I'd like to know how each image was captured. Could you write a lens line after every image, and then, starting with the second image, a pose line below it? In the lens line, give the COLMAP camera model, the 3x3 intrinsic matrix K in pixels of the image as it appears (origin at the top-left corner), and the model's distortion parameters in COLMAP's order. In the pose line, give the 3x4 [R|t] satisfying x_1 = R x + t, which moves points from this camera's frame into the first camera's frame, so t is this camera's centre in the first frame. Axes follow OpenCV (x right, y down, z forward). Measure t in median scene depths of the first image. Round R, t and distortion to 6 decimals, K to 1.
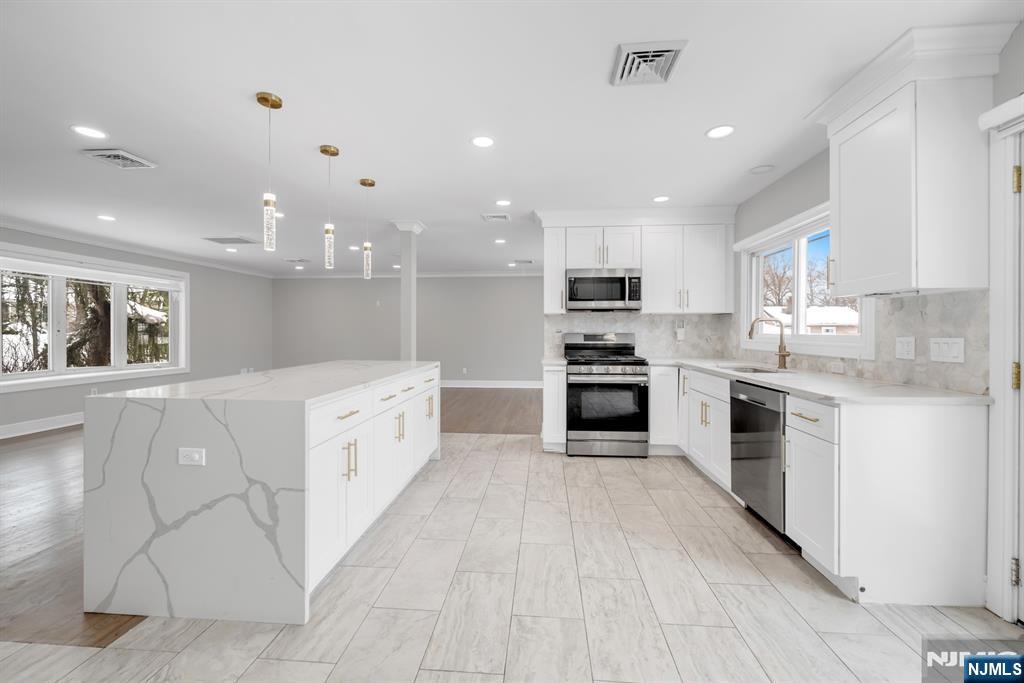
lens RADIAL K [[418.3, 0, 513.5], [0, 418.3, 332.1], [0, 0, 1]] dist [0.000444, 0.000239]
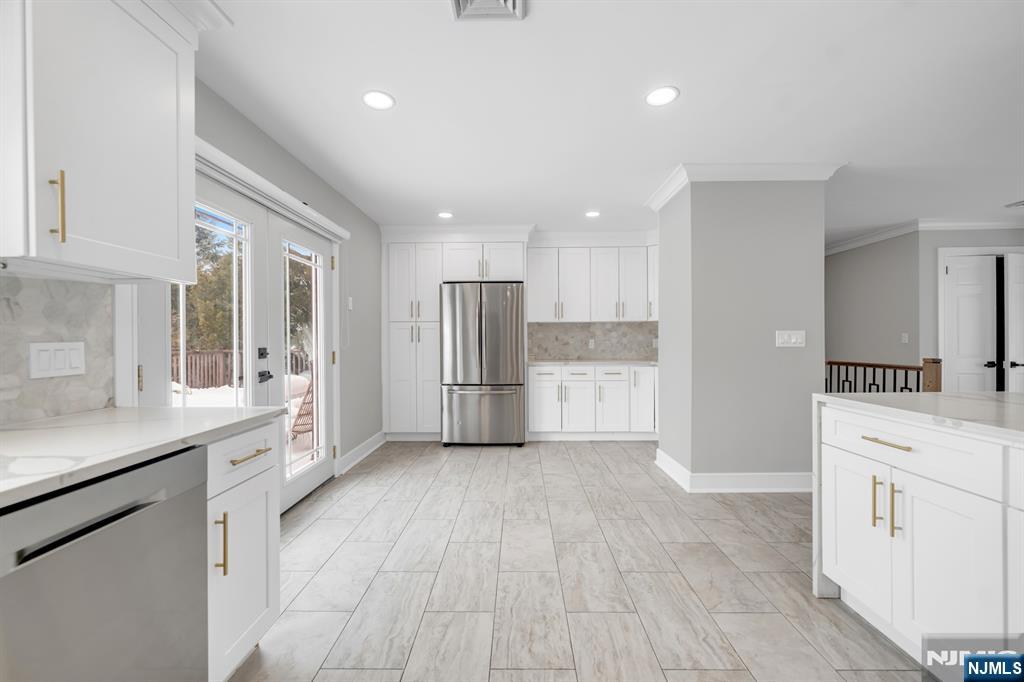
lens RADIAL K [[414.3, 0, 515.4], [0, 414.3, 341.6], [0, 0, 1]] dist [-0.000620, -0.000067]
pose [[-0.997720, 0.005898, -0.067229, 0.194704], [0.005520, 0.999968, 0.005806, 0.007934], [0.067261, 0.005422, -0.997721, 1.090243]]
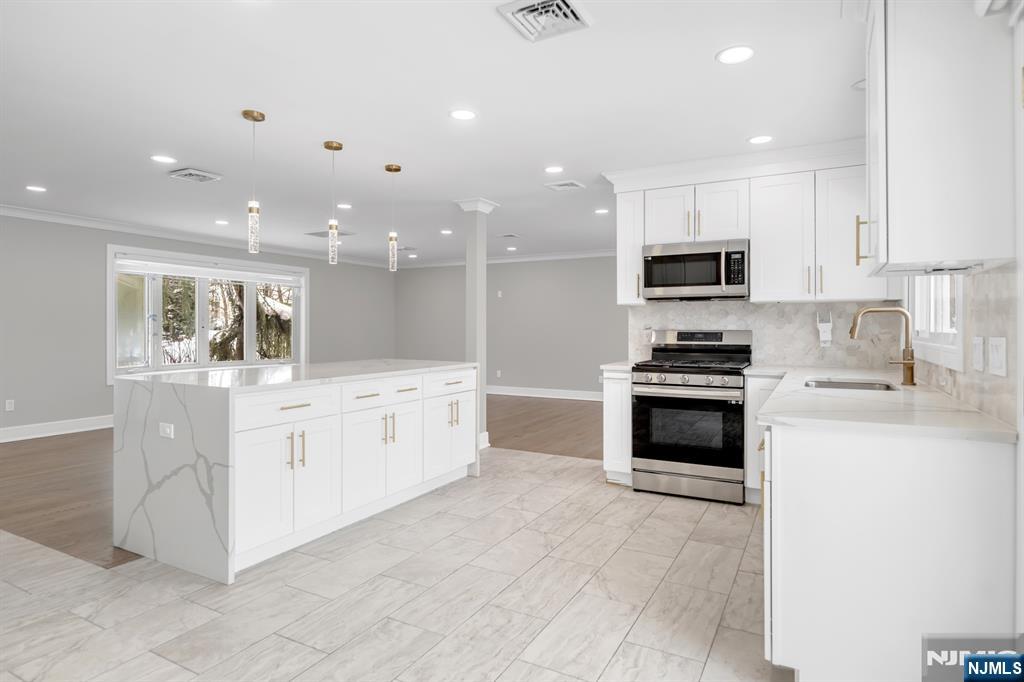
lens RADIAL K [[569.8, 0, 510.3], [0, 569.8, 325.8], [0, 0, 1]] dist [-0.000555, -0.000257]
pose [[0.912666, -0.000940, -0.408706, 0.445005], [-0.001189, 0.999987, -0.004956, 0.000703], [0.408705, 0.005009, 0.912653, -0.055798]]
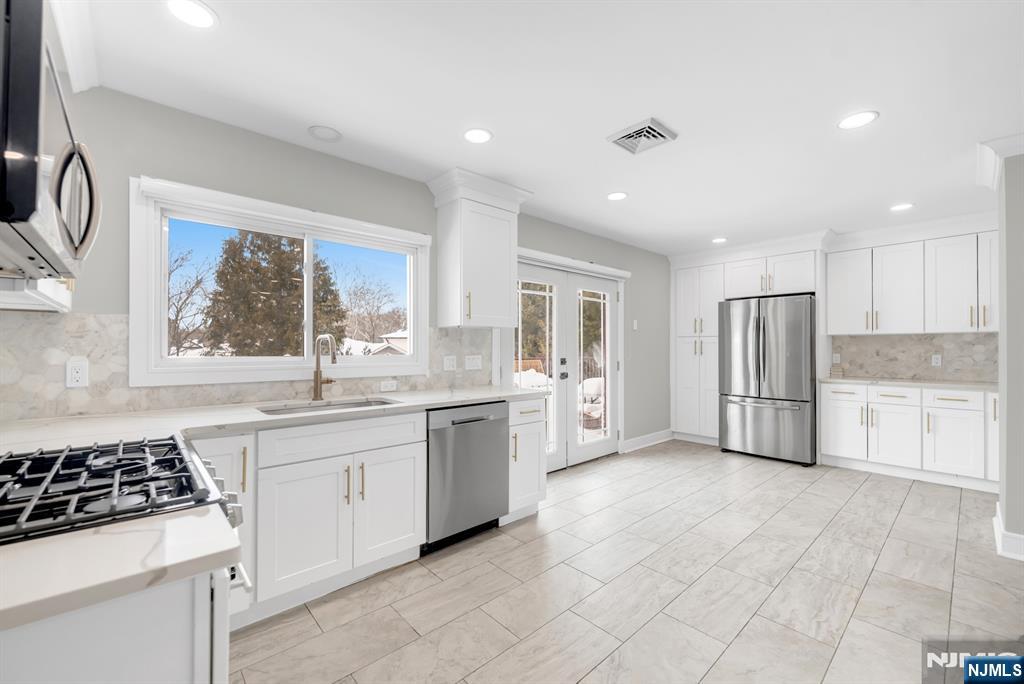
lens RADIAL K [[417.6, 0, 511.3], [0, 417.6, 347.4], [0, 0, 1]] dist [-0.000111, 0.000002]
pose [[-0.725903, 0.000724, 0.687797, -0.155158], [-0.000452, 0.999999, -0.001529, -0.010014], [-0.687797, -0.001420, -0.725901, 1.328122]]
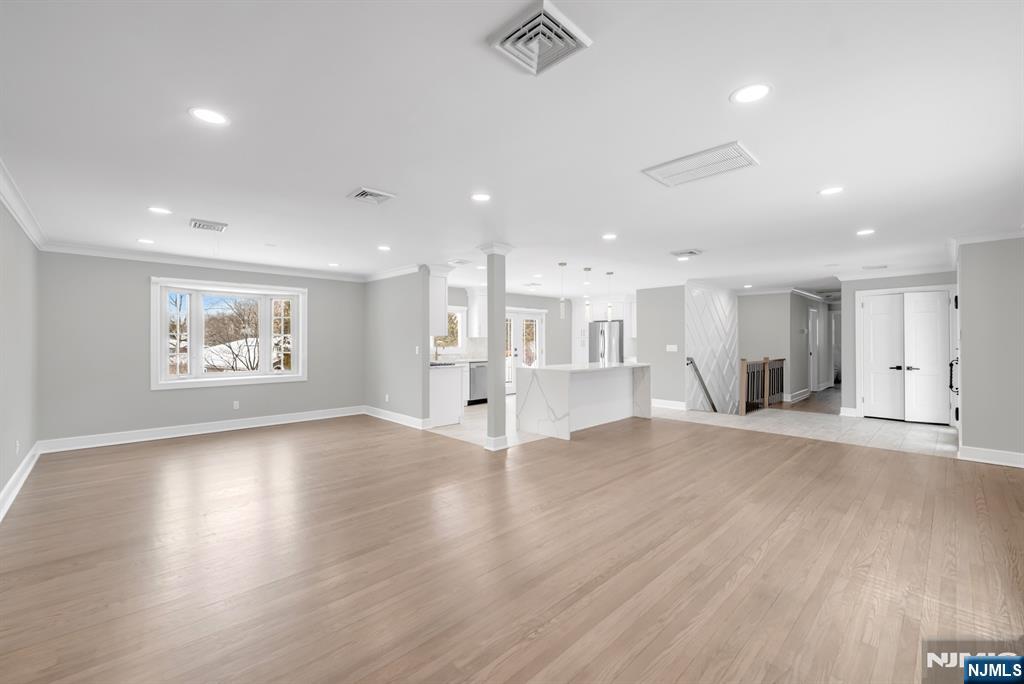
lens RADIAL K [[414.3, 0, 515.4], [0, 414.3, 342.6], [0, 0, 1]] dist [-0.000620, -0.000067]
pose [[-0.755502, -0.002835, 0.655141, -1.420284], [0.001179, 0.999983, 0.005686, -0.038724], [-0.655146, 0.005068, -0.755486, 2.632612]]
